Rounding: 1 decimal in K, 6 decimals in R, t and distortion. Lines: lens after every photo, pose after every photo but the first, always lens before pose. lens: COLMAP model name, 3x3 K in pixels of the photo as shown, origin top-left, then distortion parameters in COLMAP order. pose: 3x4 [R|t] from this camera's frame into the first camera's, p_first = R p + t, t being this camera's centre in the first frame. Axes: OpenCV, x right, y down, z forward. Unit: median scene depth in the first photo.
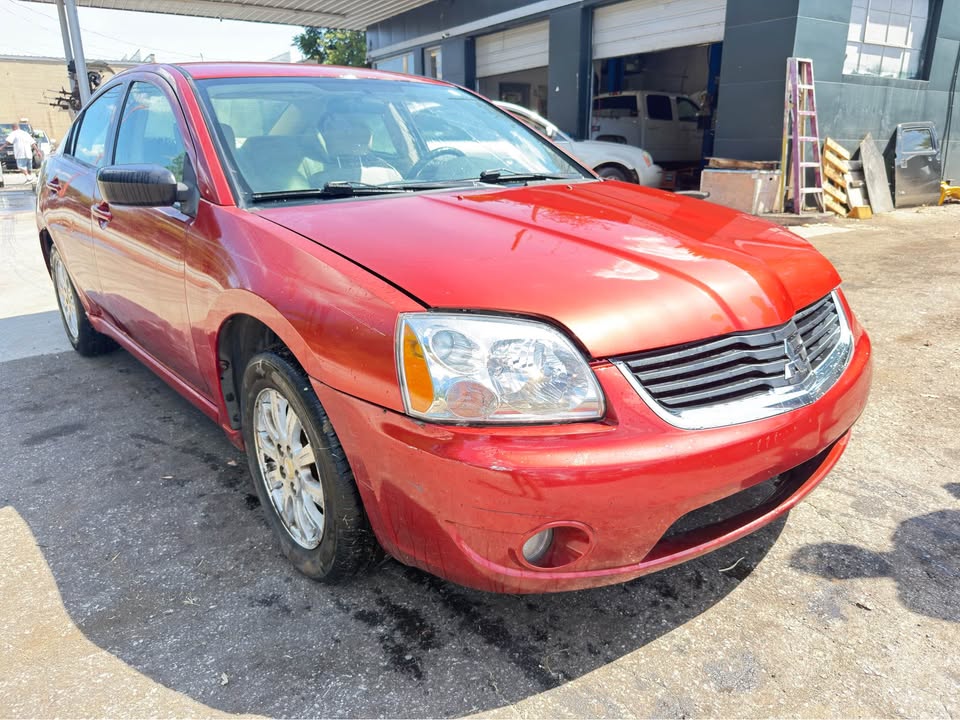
lens RADIAL K [[689.0, 0, 477.4], [0, 689.0, 358.9], [0, 0, 1]] dist [0.000715, -0.007148]
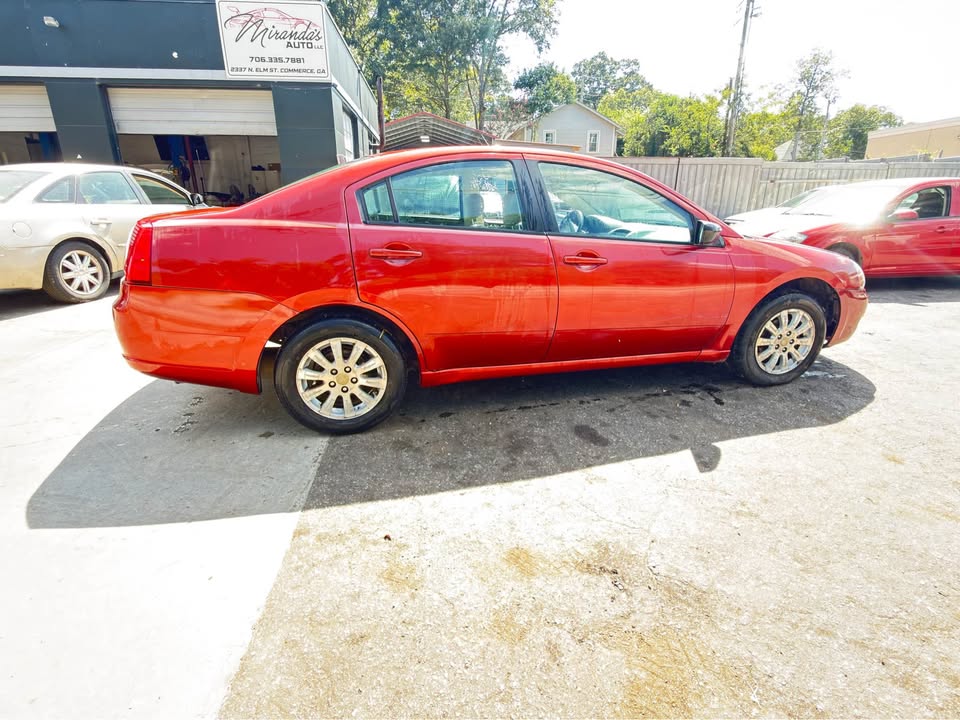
lens RADIAL K [[481.9, 0, 476.3], [0, 481.9, 358.3], [0, 0, 1]] dist [-0.000741, -0.000366]
pose [[0.433667, -0.272658, 0.858831, -0.520998], [0.271933, 0.948283, 0.163744, -0.084104], [-0.859061, 0.162534, 0.485384, 0.261729]]
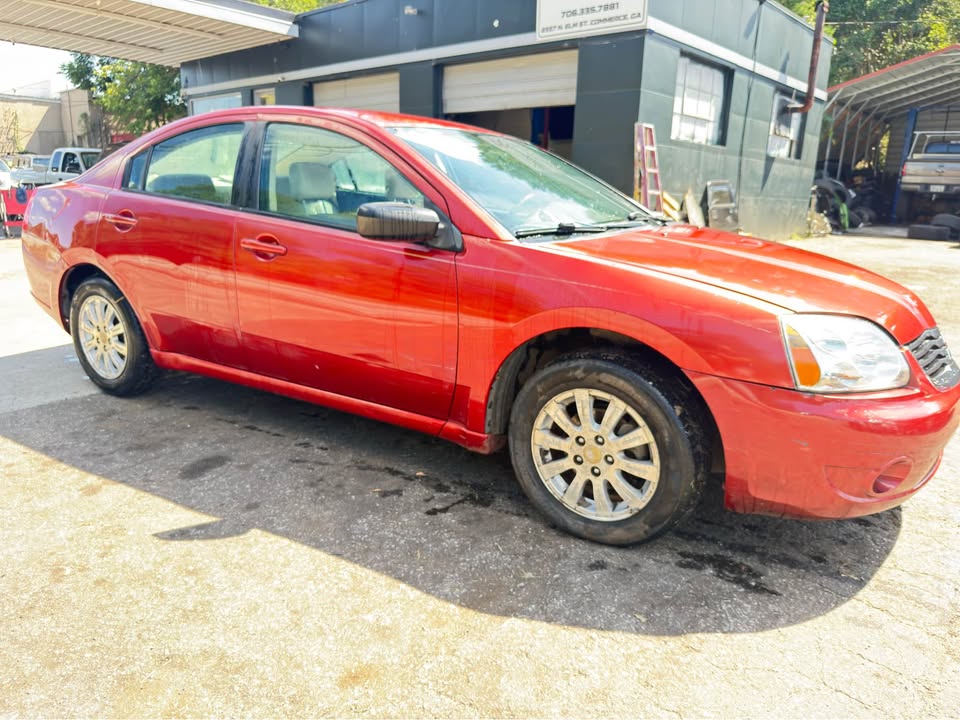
lens RADIAL K [[691.1, 0, 451.7], [0, 691.1, 355.9], [0, 0, 1]] dist [0.071743, -0.110053]
pose [[0.958287, -0.038148, 0.283252, -0.199886], [0.057099, 0.996626, -0.058953, 0.010697], [-0.280048, 0.072668, 0.957232, -0.024732]]
